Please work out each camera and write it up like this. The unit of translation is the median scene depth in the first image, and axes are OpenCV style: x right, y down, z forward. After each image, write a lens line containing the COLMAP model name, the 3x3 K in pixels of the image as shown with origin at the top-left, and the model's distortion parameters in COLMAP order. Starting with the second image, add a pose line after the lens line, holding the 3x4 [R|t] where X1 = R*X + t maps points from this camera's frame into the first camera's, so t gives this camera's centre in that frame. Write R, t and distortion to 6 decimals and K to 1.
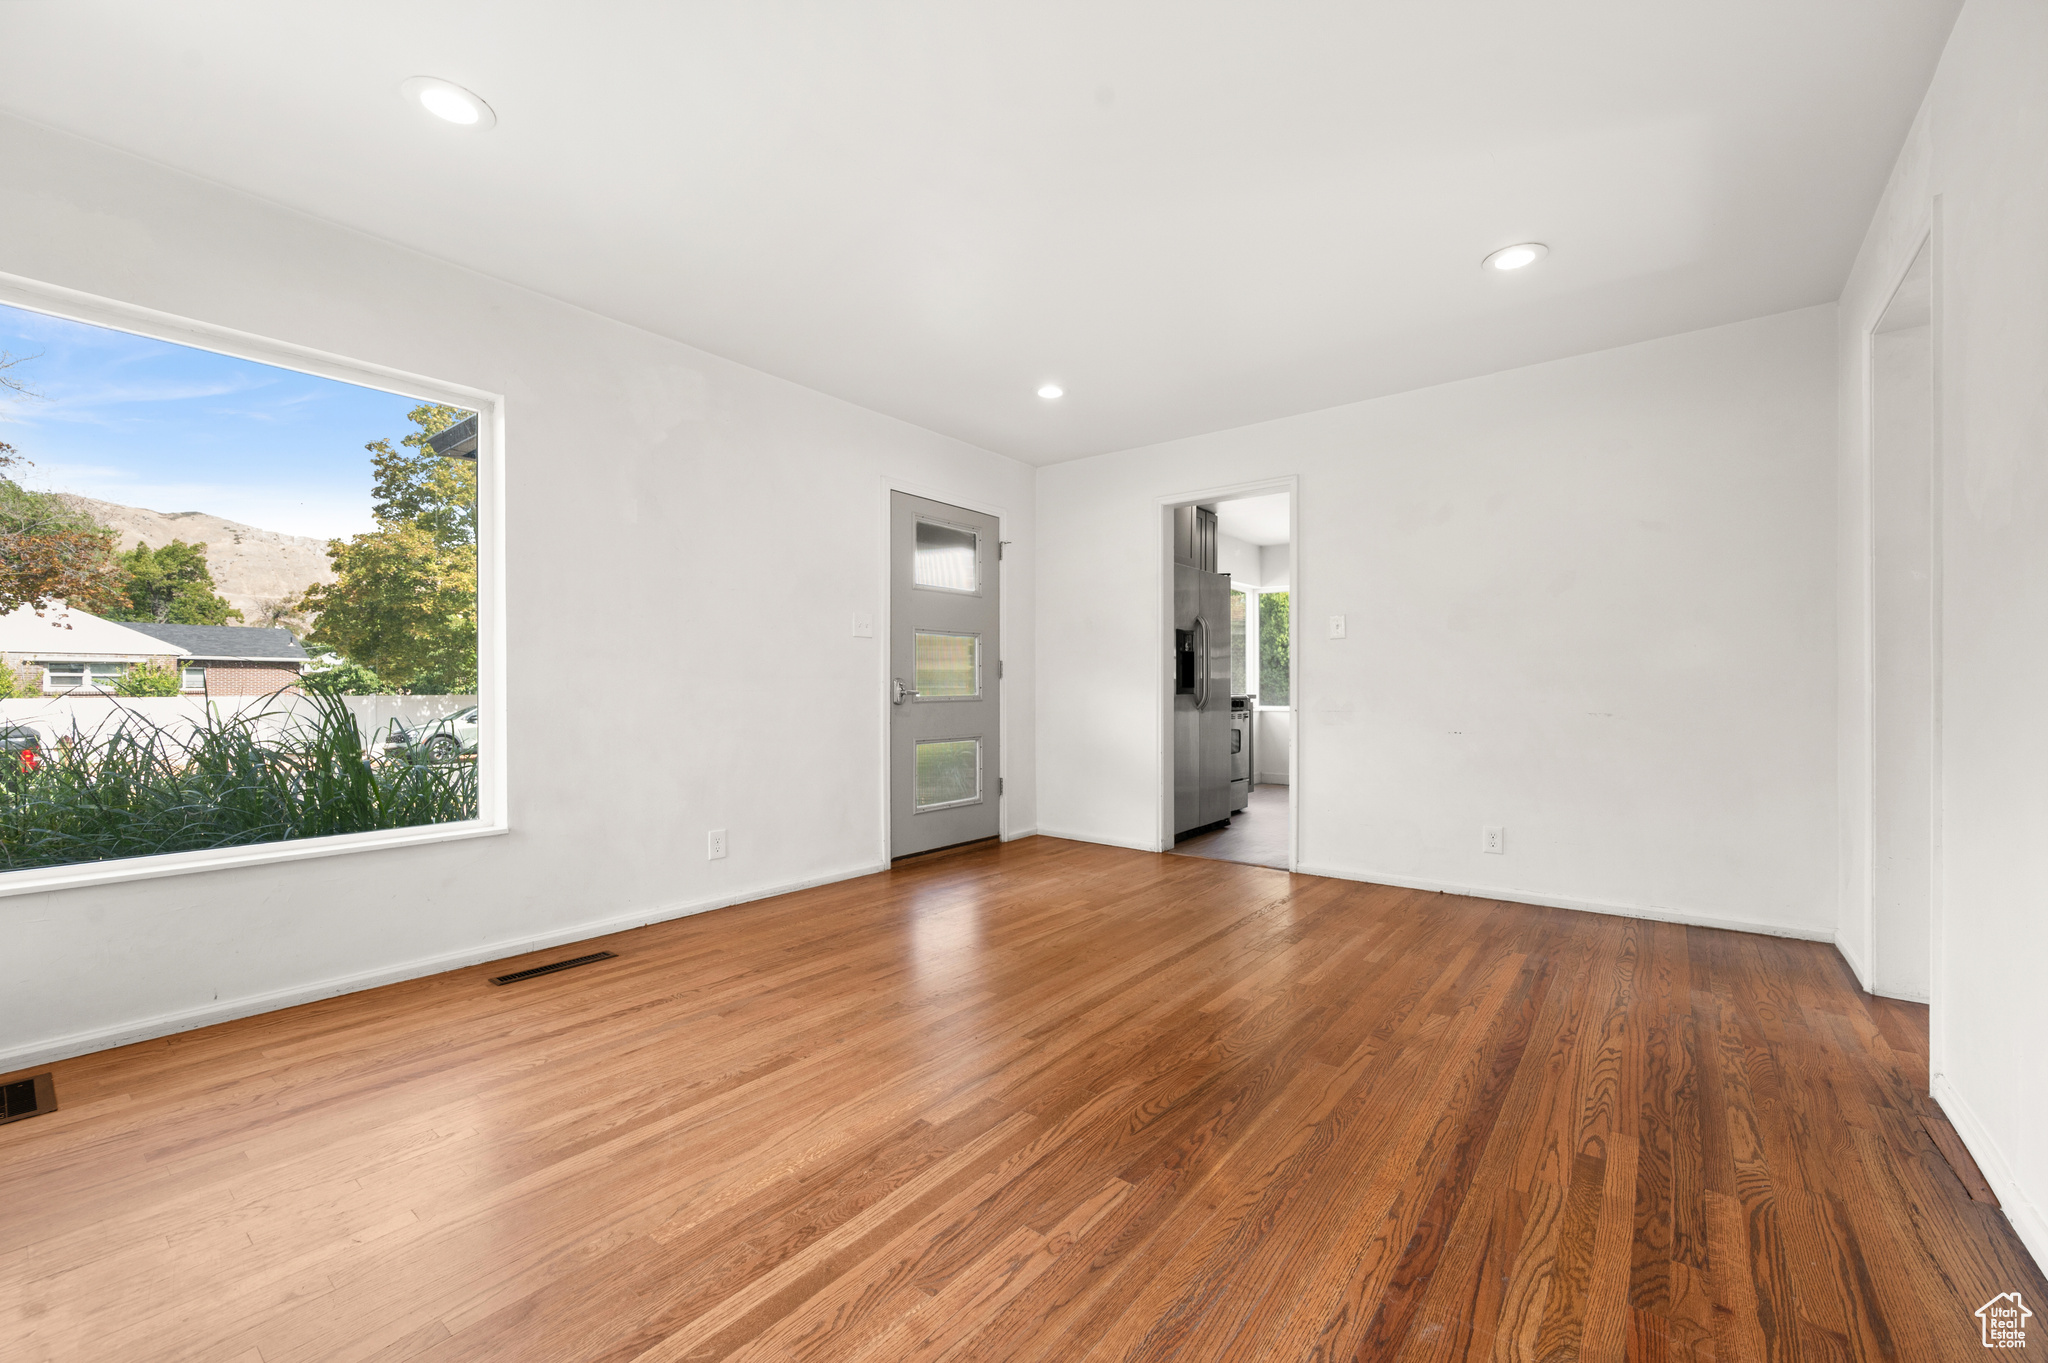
lens RADIAL K [[806.0, 0, 1031.2], [0, 806.0, 687.9], [0, 0, 1]] dist [-0.000919, -0.000524]
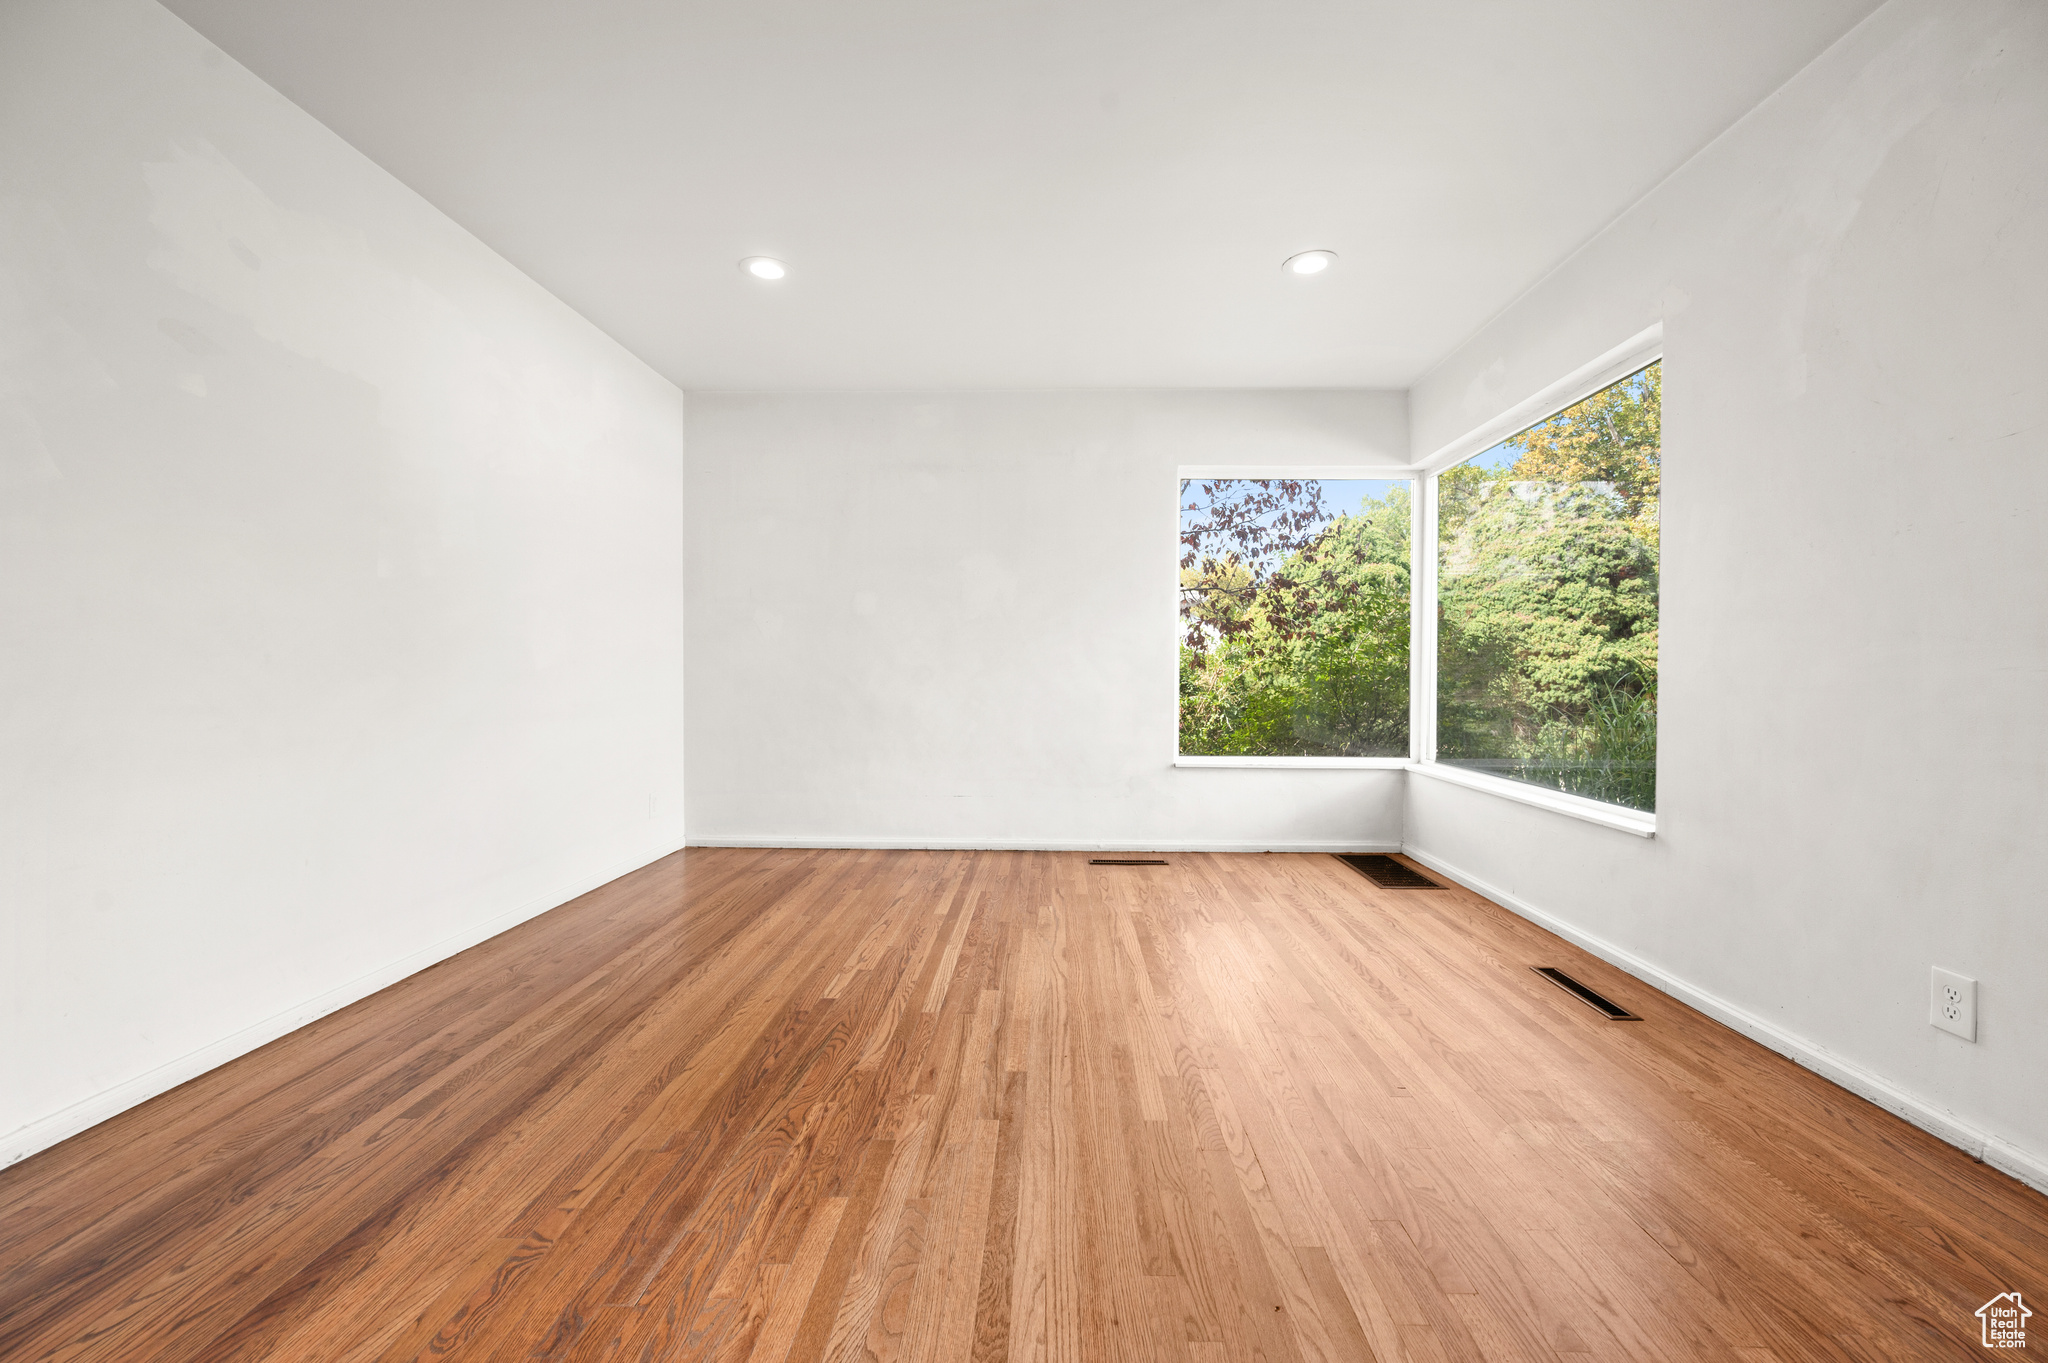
lens RADIAL K [[806.0, 0, 1027.9], [0, 806.0, 676.7], [0, 0, 1]] dist [-0.000919, -0.000524]
pose [[-0.802784, 0.003407, -0.596260, 0.611701], [-0.001863, 0.999964, 0.008223, 0.009805], [0.596266, 0.007712, -0.802750, 2.088565]]
